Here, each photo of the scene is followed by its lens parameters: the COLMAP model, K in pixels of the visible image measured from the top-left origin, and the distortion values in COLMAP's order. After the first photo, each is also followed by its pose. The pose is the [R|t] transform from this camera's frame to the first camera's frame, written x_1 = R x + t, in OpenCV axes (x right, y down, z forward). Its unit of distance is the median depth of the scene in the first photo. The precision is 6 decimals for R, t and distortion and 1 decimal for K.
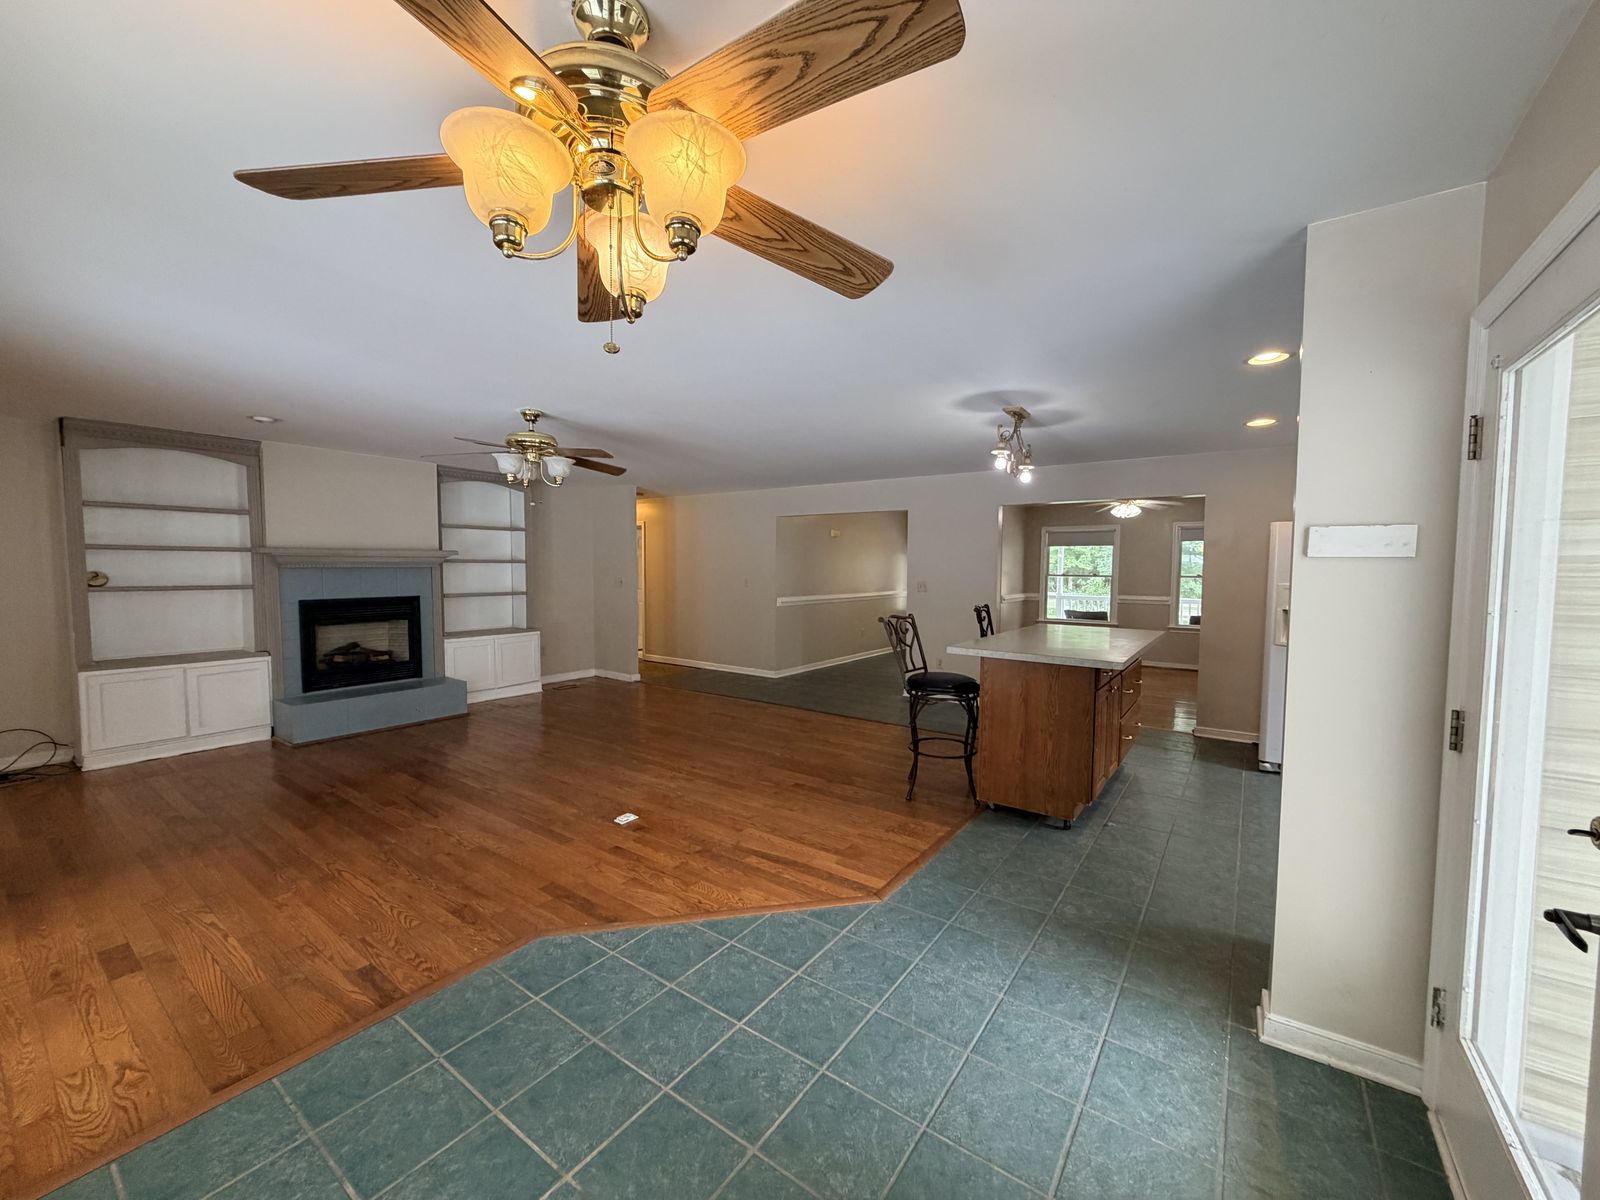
lens RADIAL K [[629.1, 0, 797.9], [0, 629.1, 603.1], [0, 0, 1]] dist [-0.000403, -0.000105]
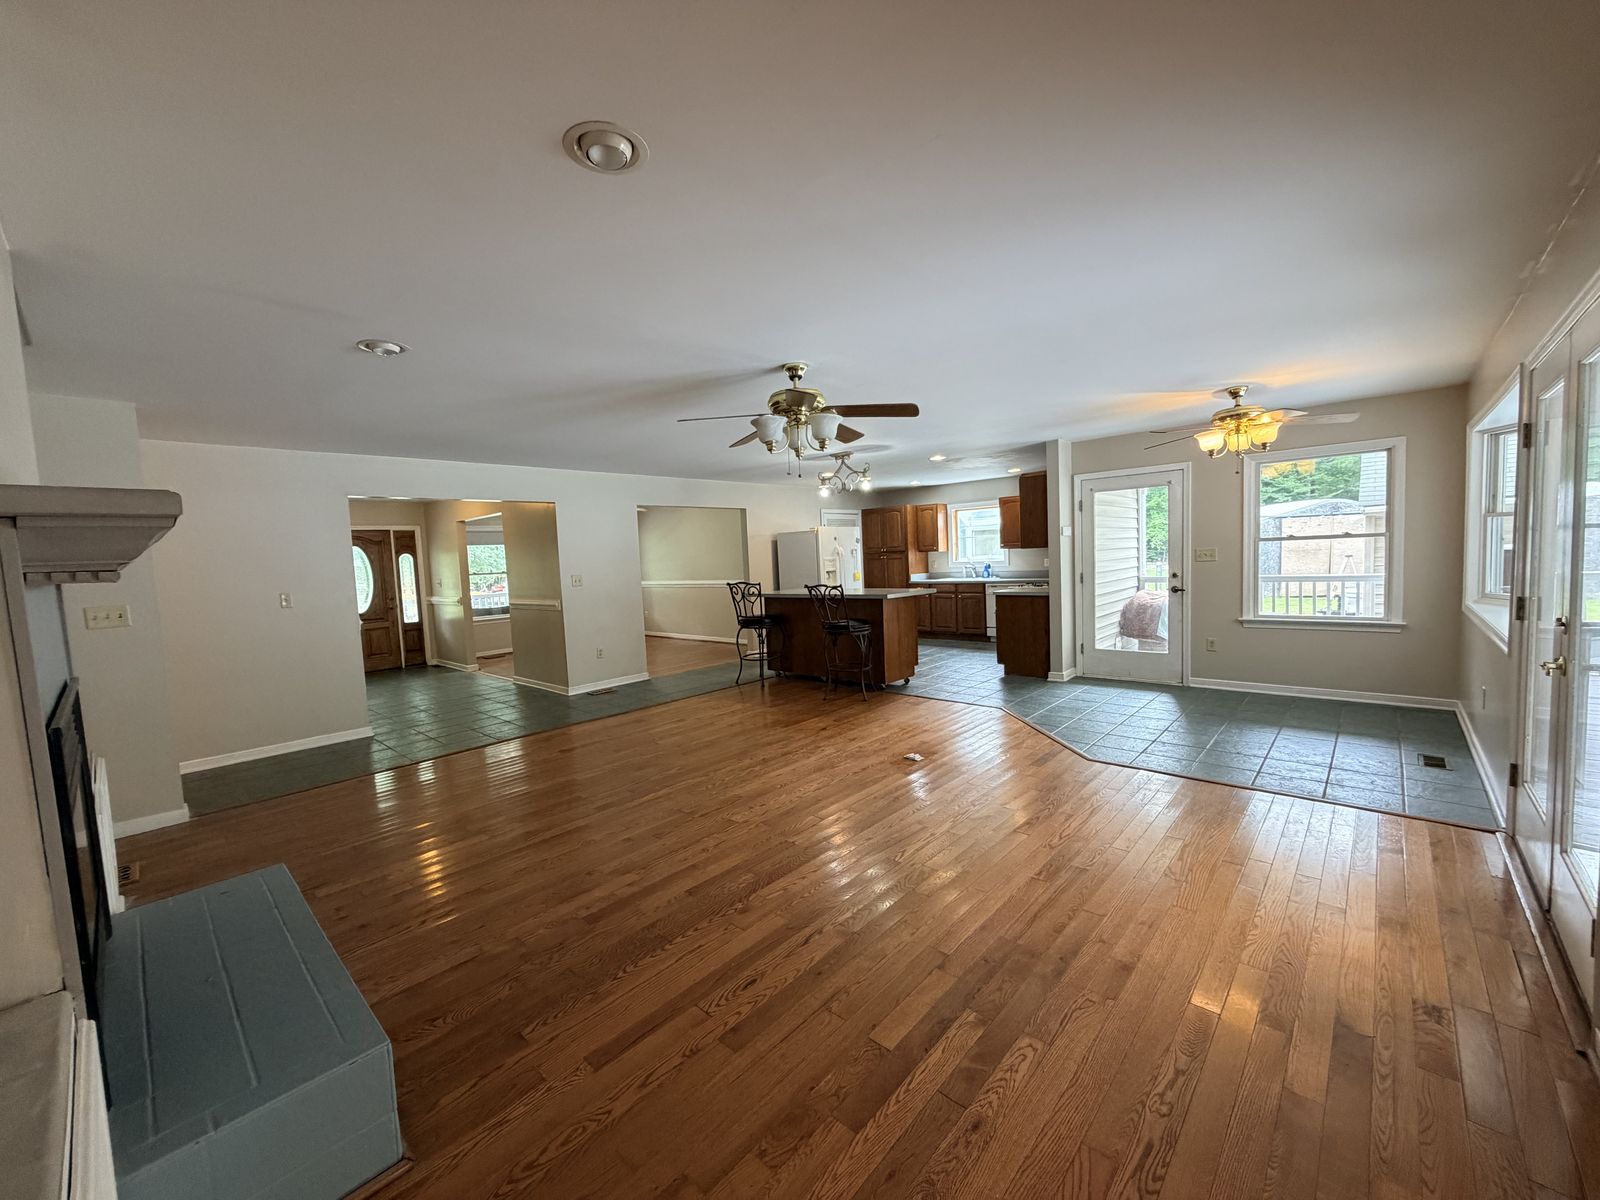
lens RADIAL K [[629.1, 0, 789.9], [0, 629.1, 602.3], [0, 0, 1]] dist [-0.000403, -0.000105]
pose [[0.119854, -0.084155, 0.989218, -1.218094], [0.096613, 0.992660, 0.072743, -0.050287], [-0.988080, 0.086852, 0.127104, 0.879830]]
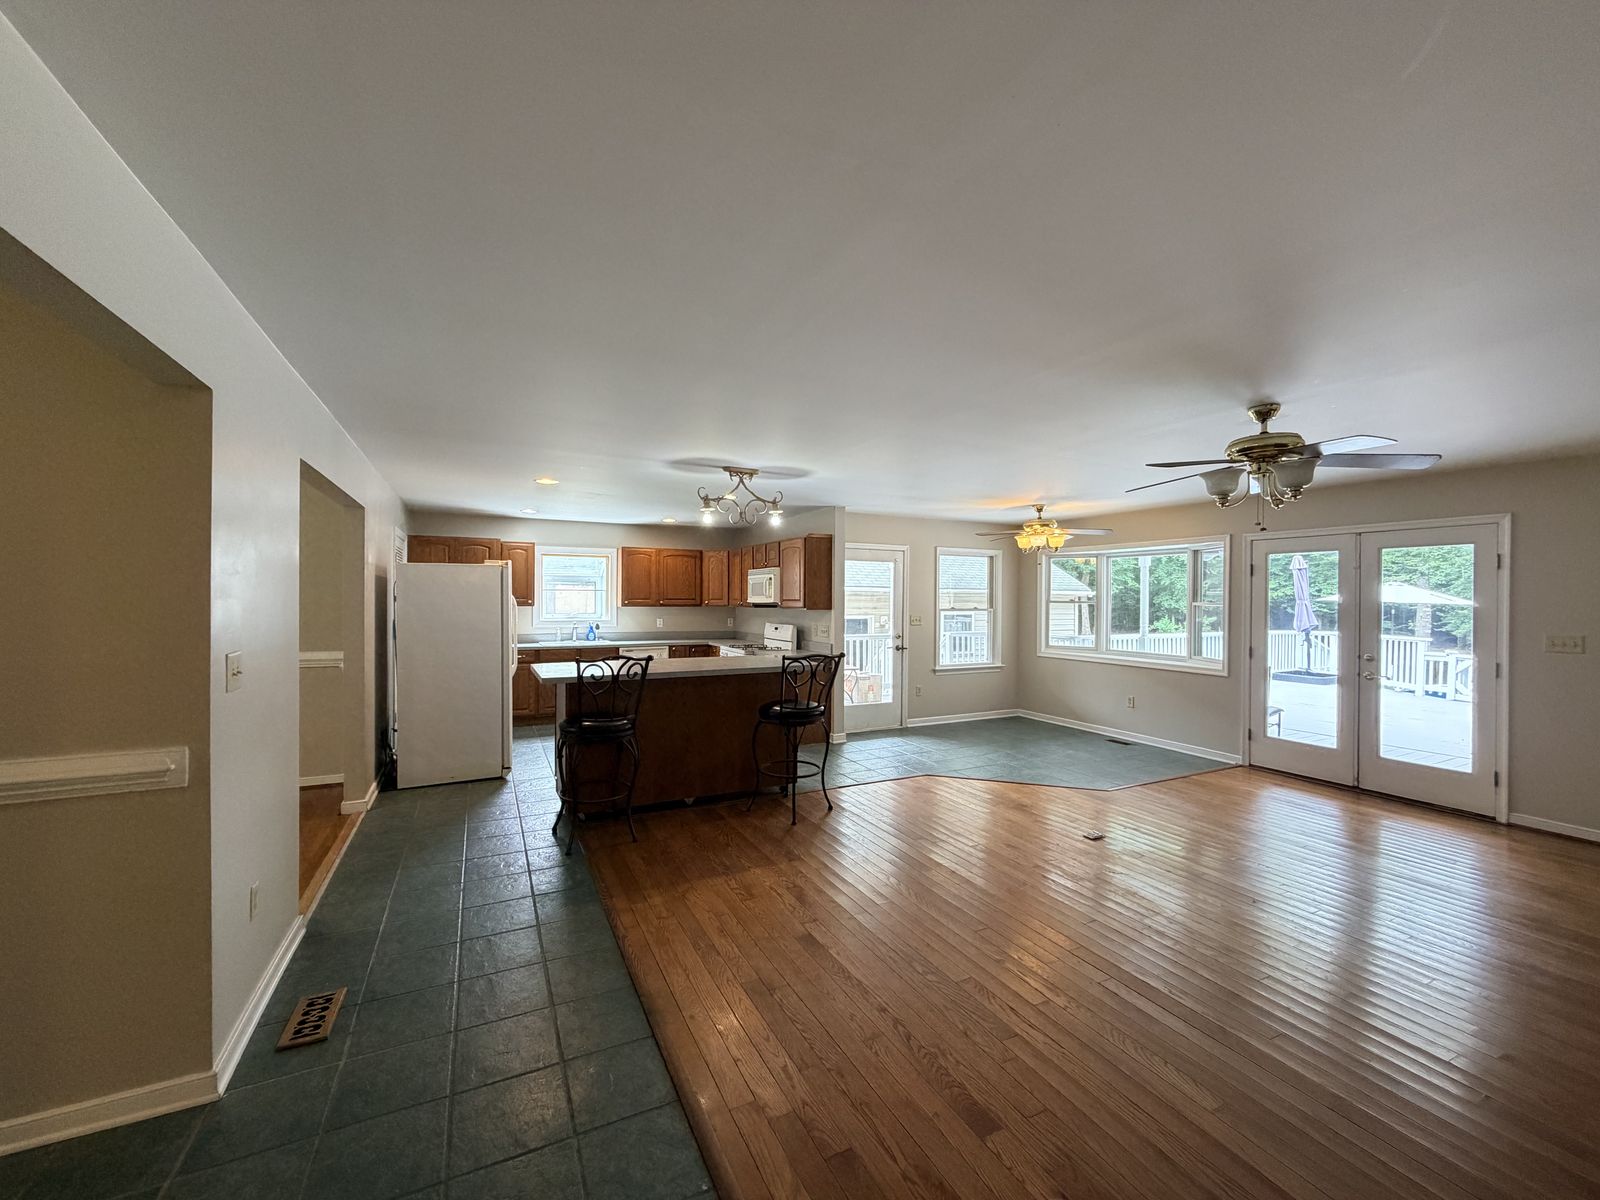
lens RADIAL K [[629.1, 0, 805.7], [0, 629.1, 604.1], [0, 0, 1]] dist [-0.000403, -0.000105]
pose [[-0.891671, -0.016197, 0.452395, -0.269834], [0.011578, 0.998217, 0.058560, -0.115174], [-0.452537, 0.057454, -0.889893, 1.830647]]
